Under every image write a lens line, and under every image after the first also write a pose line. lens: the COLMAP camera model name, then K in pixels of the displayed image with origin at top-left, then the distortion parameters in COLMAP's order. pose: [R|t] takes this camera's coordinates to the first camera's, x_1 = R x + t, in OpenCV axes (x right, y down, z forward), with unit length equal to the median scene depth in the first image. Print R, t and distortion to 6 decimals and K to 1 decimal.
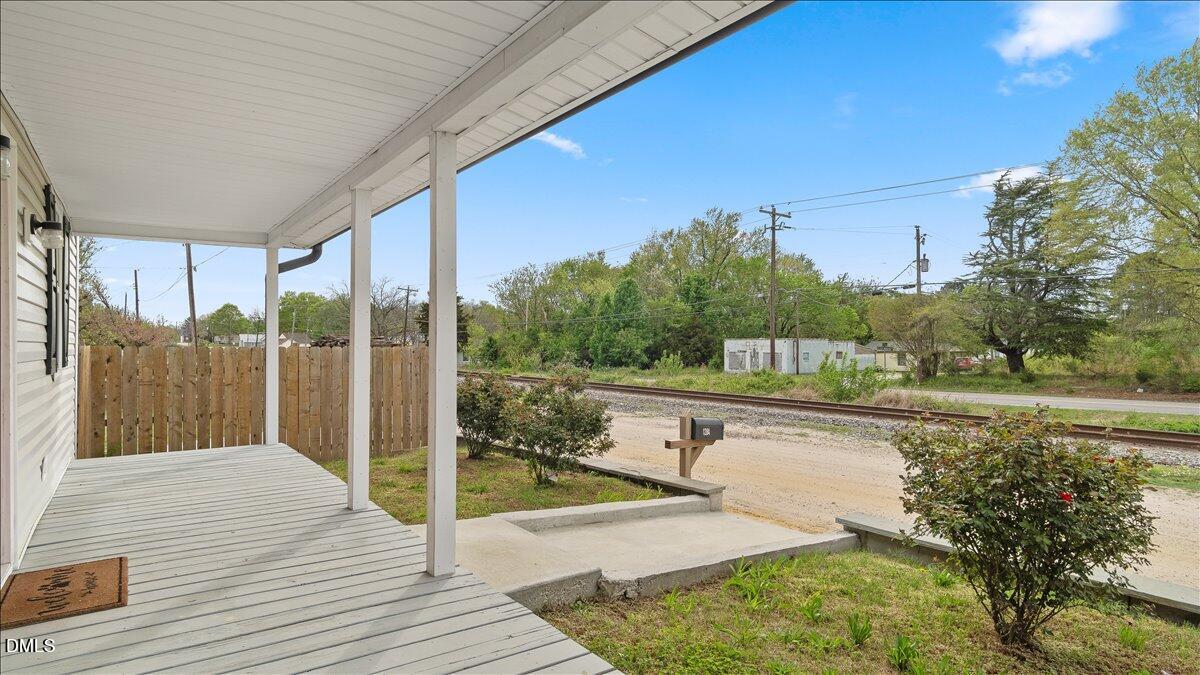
lens RADIAL K [[661.4, 0, 600.0], [0, 661.4, 337.5], [0, 0, 1]] dist [-0.019721, -0.000112]
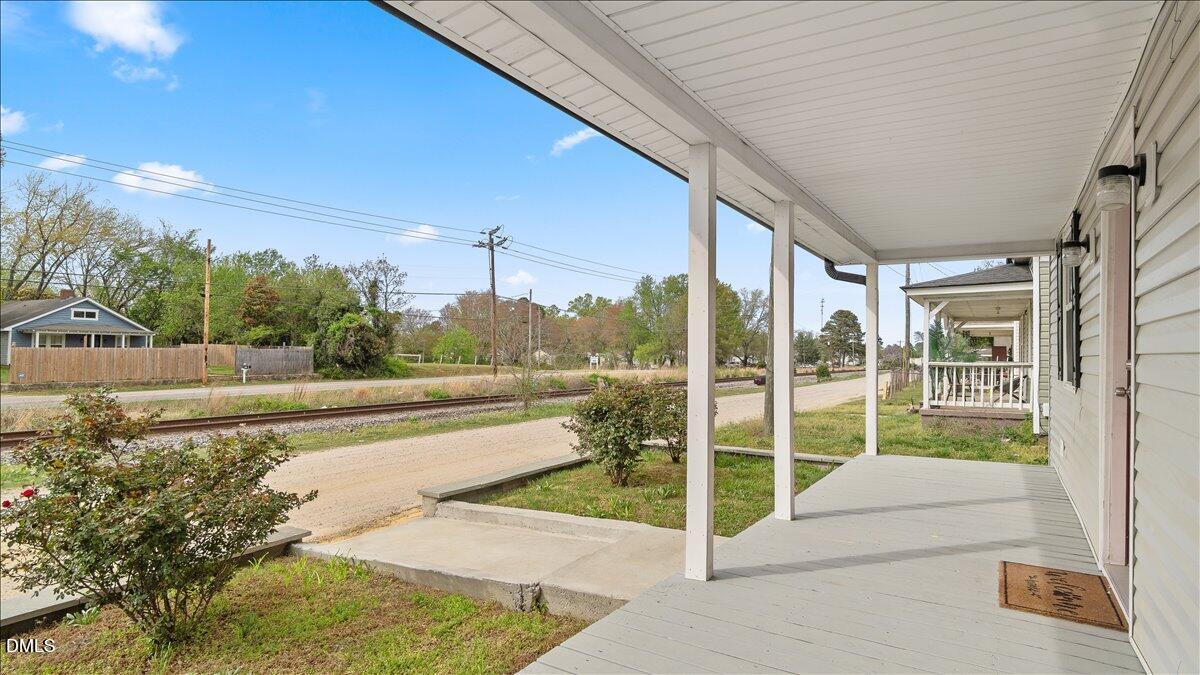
lens RADIAL K [[661.4, 0, 600.0], [0, 661.4, 337.5], [0, 0, 1]] dist [-0.019721, -0.000112]
pose [[-0.388207, 0.016655, 0.921422, -1.465248], [-0.022268, 0.999375, -0.027446, 0.026054], [-0.921303, -0.031173, -0.387593, 2.027466]]
